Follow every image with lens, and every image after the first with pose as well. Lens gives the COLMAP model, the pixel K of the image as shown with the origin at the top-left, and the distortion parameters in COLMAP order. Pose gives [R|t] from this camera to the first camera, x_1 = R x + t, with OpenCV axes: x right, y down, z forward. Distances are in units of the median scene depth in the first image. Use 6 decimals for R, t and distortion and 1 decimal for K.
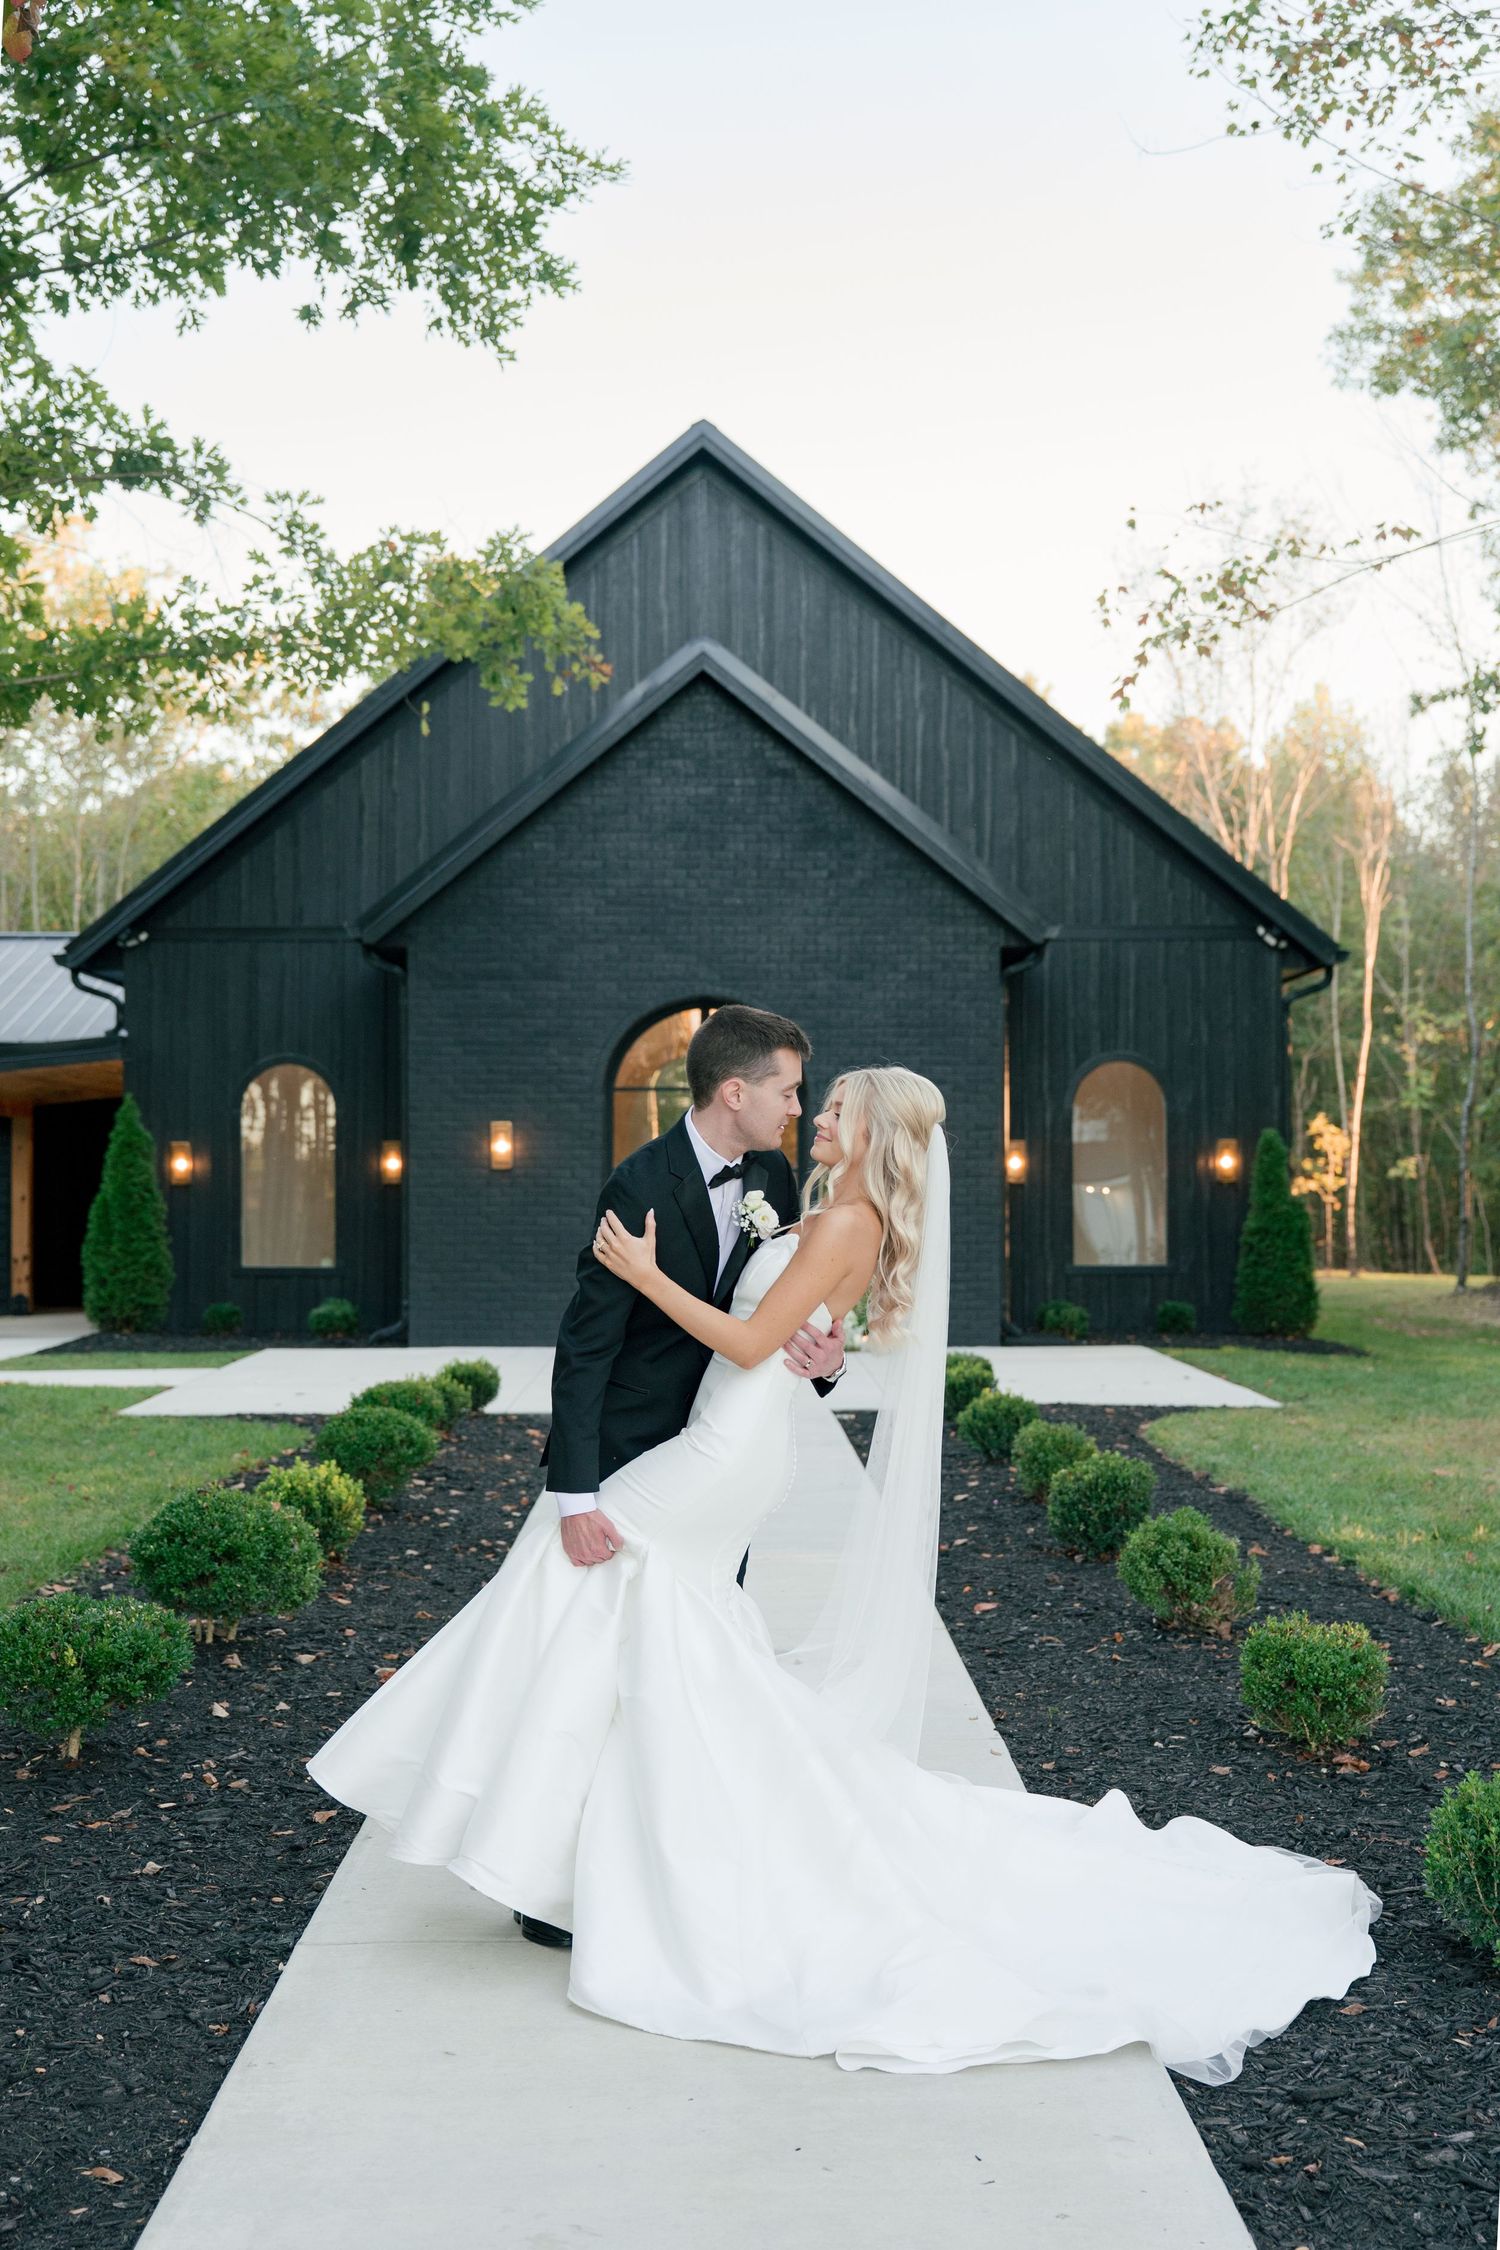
lens RADIAL K [[2750.6, 0, 748.1], [0, 2750.6, 1117.8], [0, 0, 1]] dist [0.001292, 0.000000]
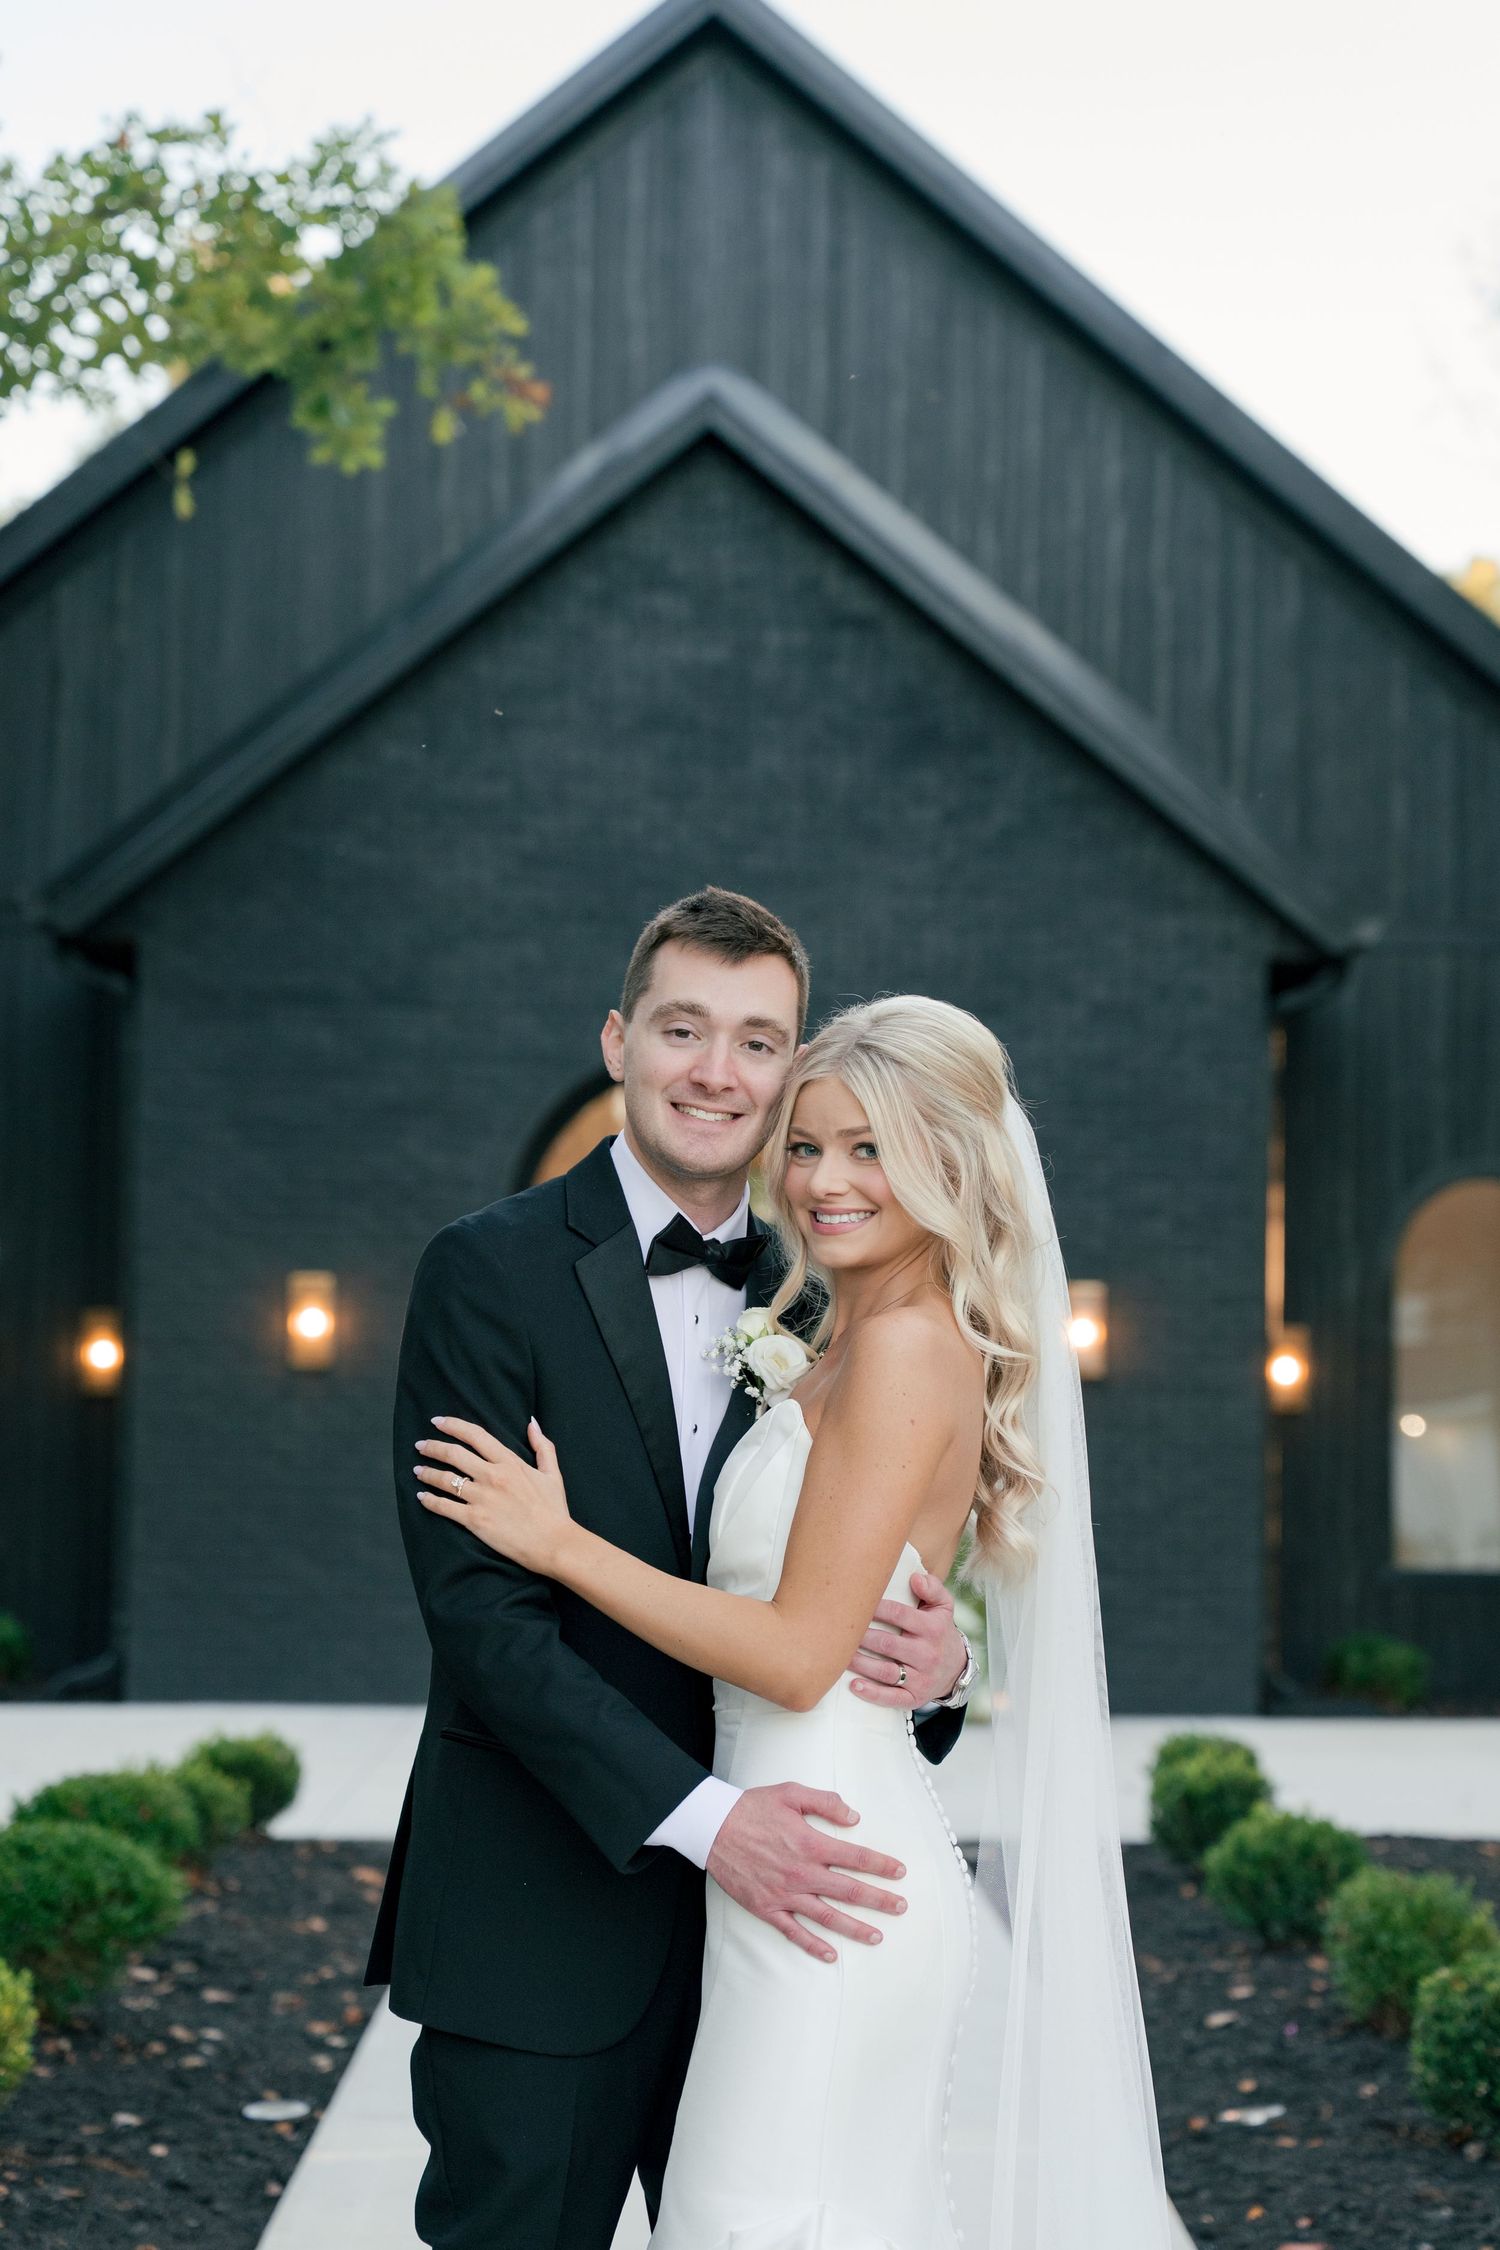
lens RADIAL K [[4648.5, 0, 750.5], [0, 4648.5, 1129.8], [0, 0, 1]] dist [-0.004972, 0.000000]
pose [[0.999826, 0.015620, 0.010199, -0.016086], [-0.015169, 0.998966, -0.042869, 0.010590], [-0.010859, 0.042707, 0.999029, 0.117056]]
